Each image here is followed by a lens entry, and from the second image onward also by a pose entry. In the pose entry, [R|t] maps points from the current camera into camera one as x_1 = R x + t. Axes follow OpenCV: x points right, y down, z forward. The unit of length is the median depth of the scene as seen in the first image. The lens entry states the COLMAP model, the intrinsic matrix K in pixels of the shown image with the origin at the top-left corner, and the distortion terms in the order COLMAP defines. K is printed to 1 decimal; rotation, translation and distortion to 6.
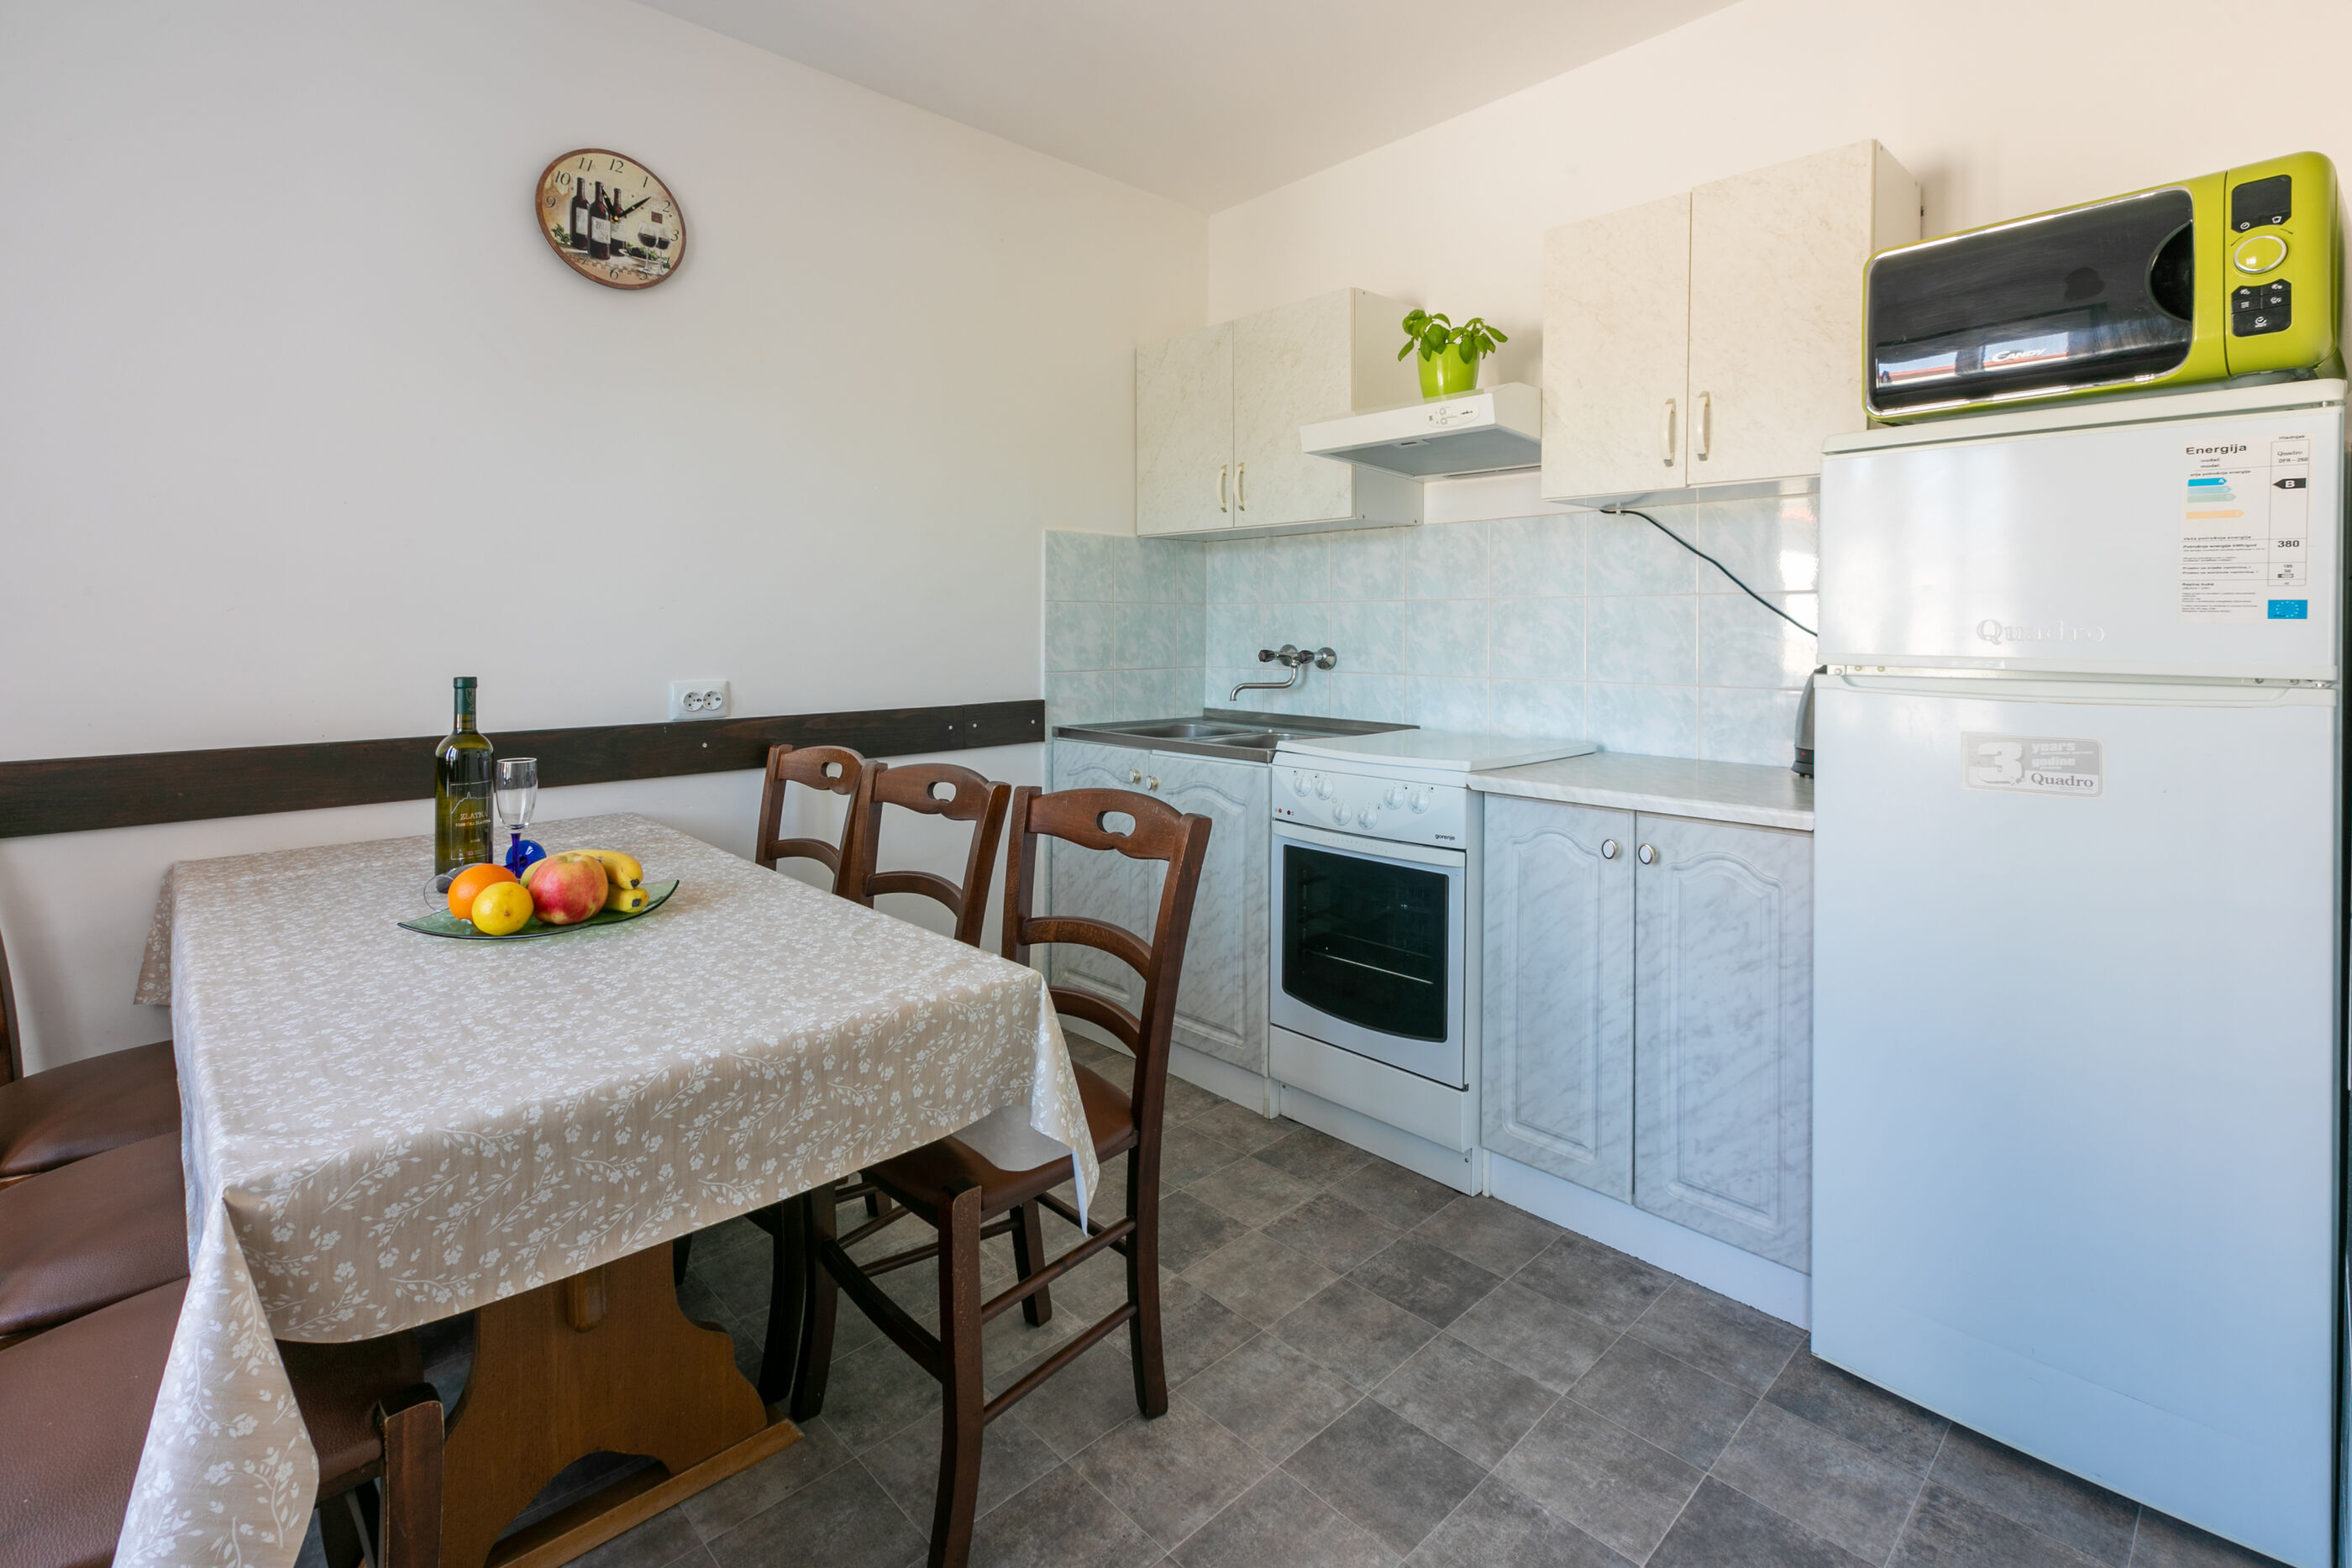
lens RADIAL K [[1072.5, 0, 1168.0], [0, 1072.5, 651.7], [0, 0, 1]] dist [0.003559, -0.001303]
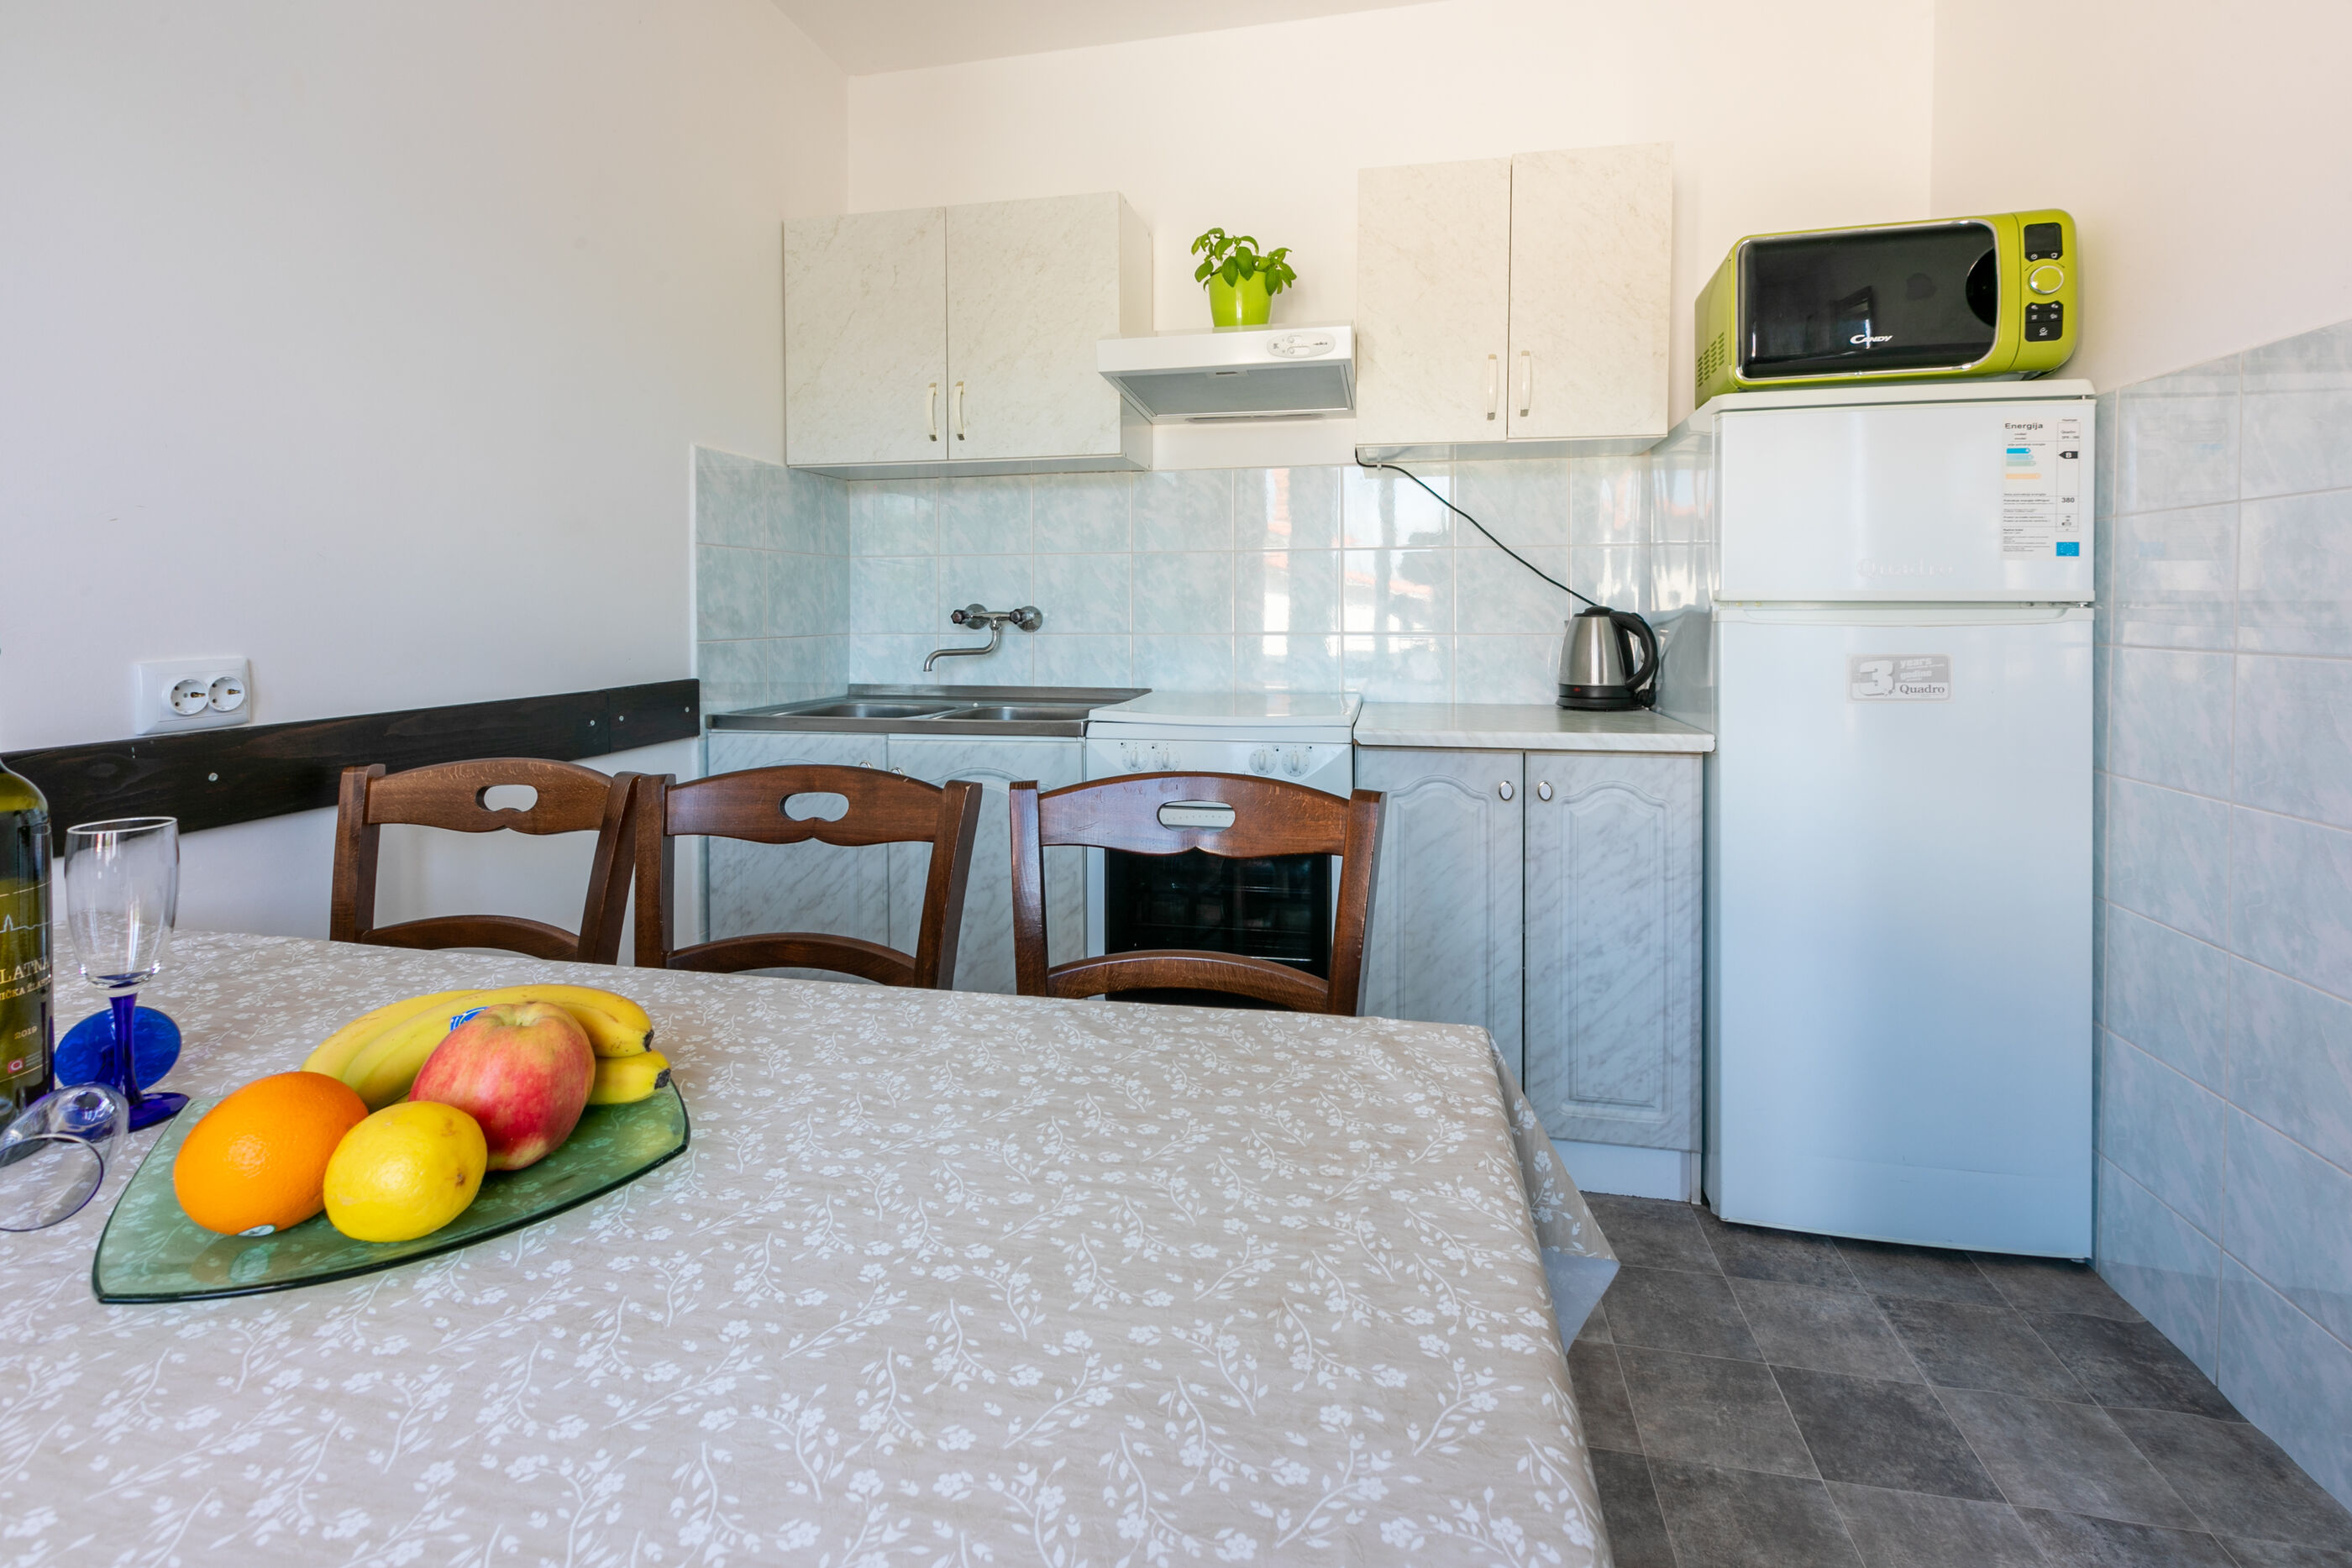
lens RADIAL K [[1081.6, 0, 1165.1], [0, 1081.6, 641.4], [0, 0, 1]] dist [-0.000799, 0.000477]
pose [[0.827277, -0.022362, 0.561349, -0.412663], [0.017960, 0.999749, 0.013357, 0.023791], [-0.561507, -0.000968, 0.827471, 0.332223]]
